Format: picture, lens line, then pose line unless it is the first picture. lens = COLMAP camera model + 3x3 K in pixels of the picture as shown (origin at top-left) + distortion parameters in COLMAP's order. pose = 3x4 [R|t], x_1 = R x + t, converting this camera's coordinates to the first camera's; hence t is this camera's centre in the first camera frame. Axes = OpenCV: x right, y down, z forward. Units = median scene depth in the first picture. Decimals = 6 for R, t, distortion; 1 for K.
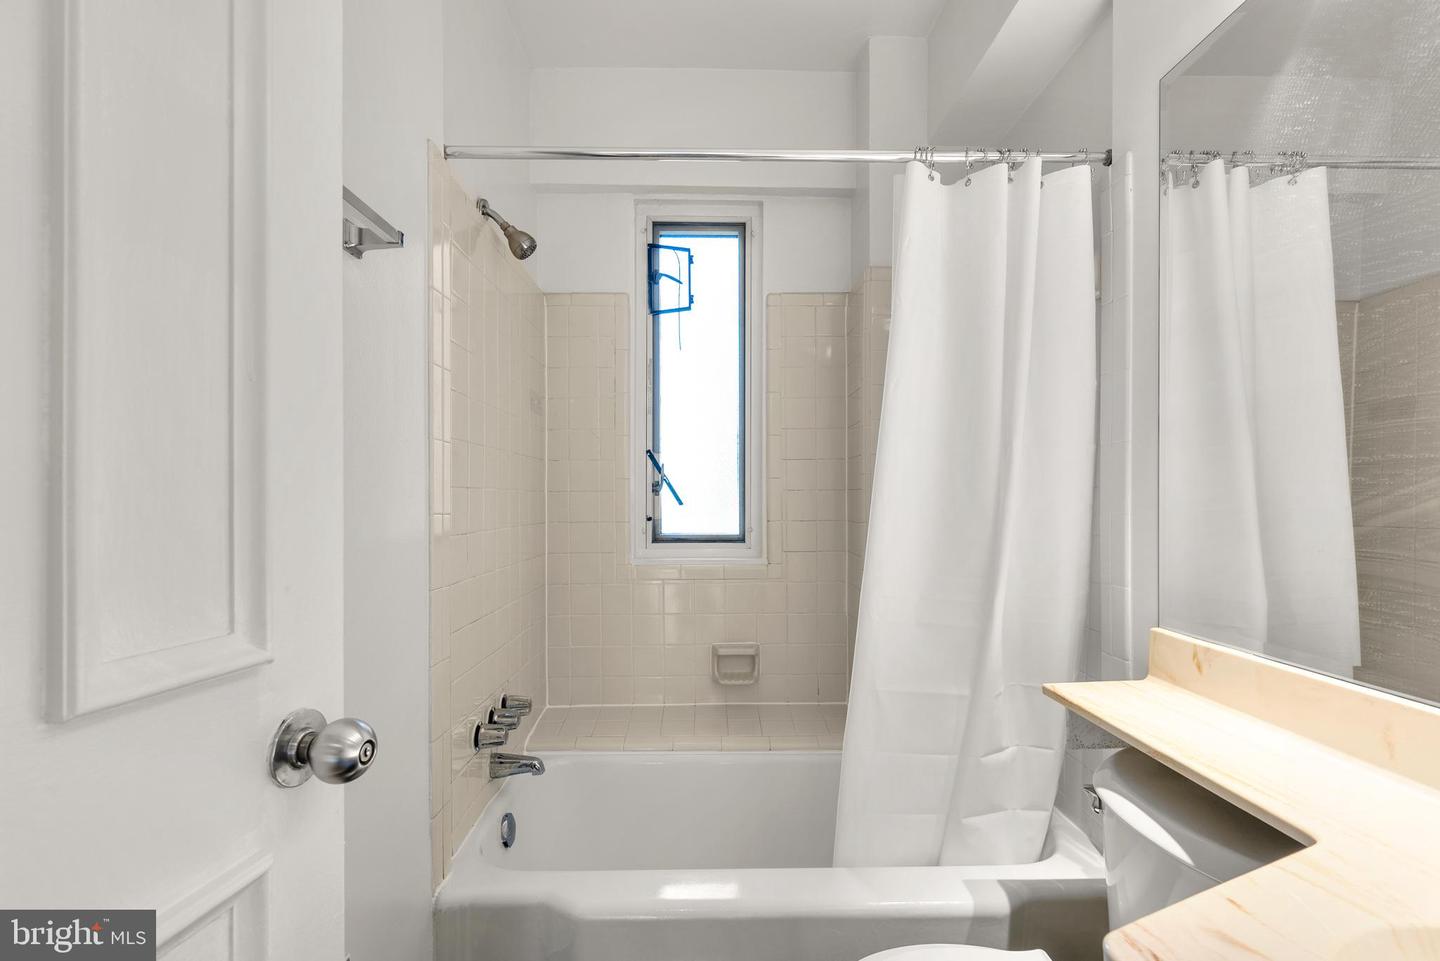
lens RADIAL K [[671.0, 0, 714.1], [0, 671.0, 494.2], [0, 0, 1]] dist [-0.005737, 0.004192]
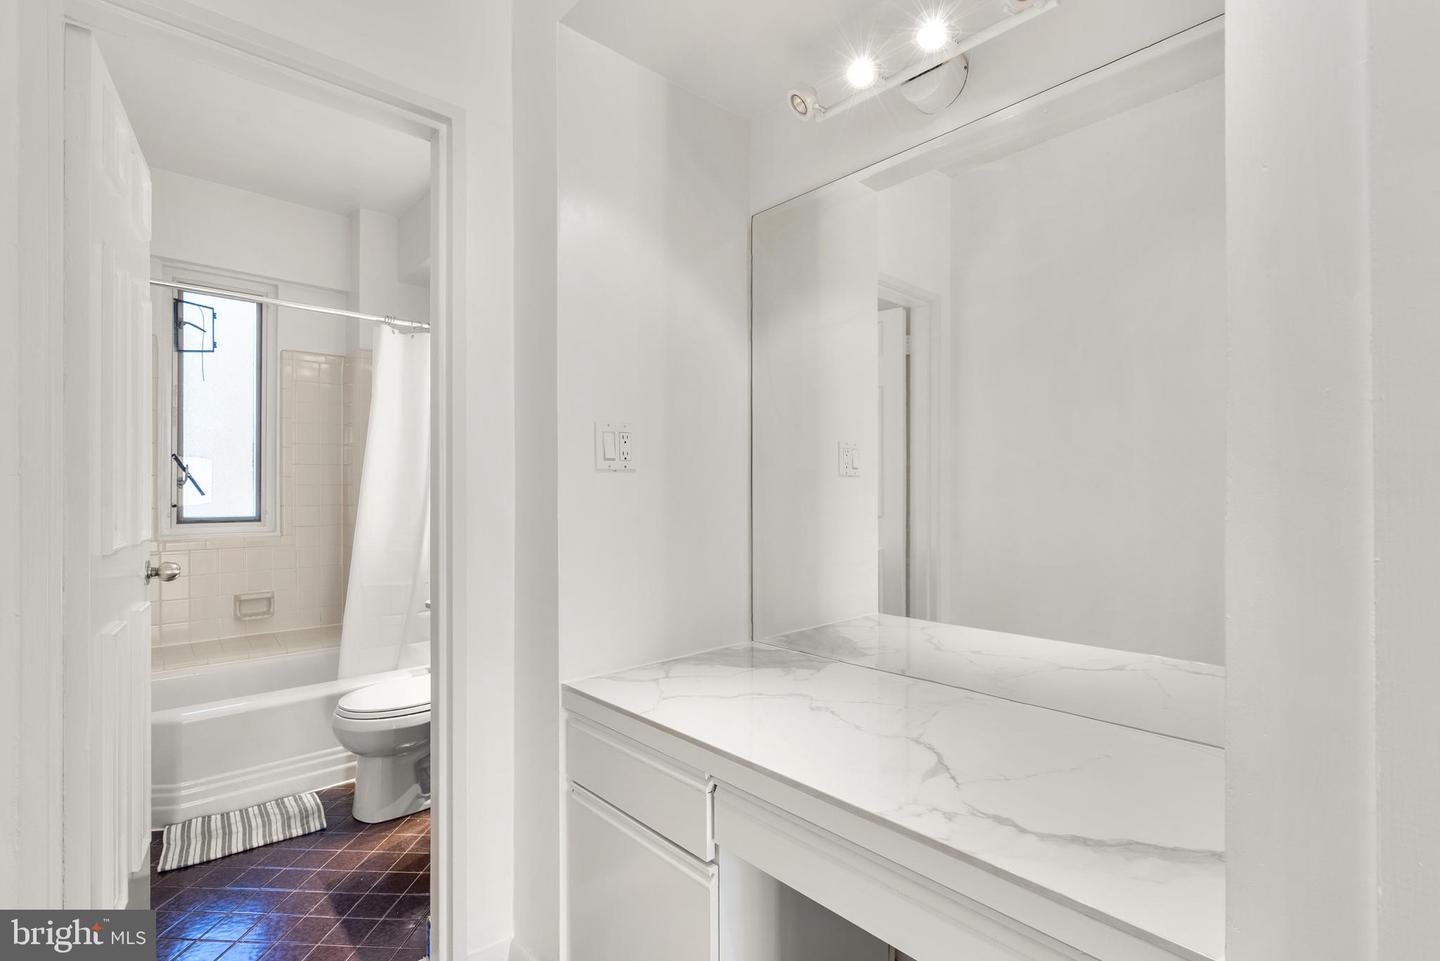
lens RADIAL K [[671.0, 0, 726.8], [0, 671.0, 488.5], [0, 0, 1]] dist [-0.005737, 0.004192]
pose [[0.744694, 0.002735, 0.667401, -0.174662], [-0.004534, 0.999989, 0.000962, -0.004057], [-0.667391, -0.003743, 0.744698, -0.748641]]
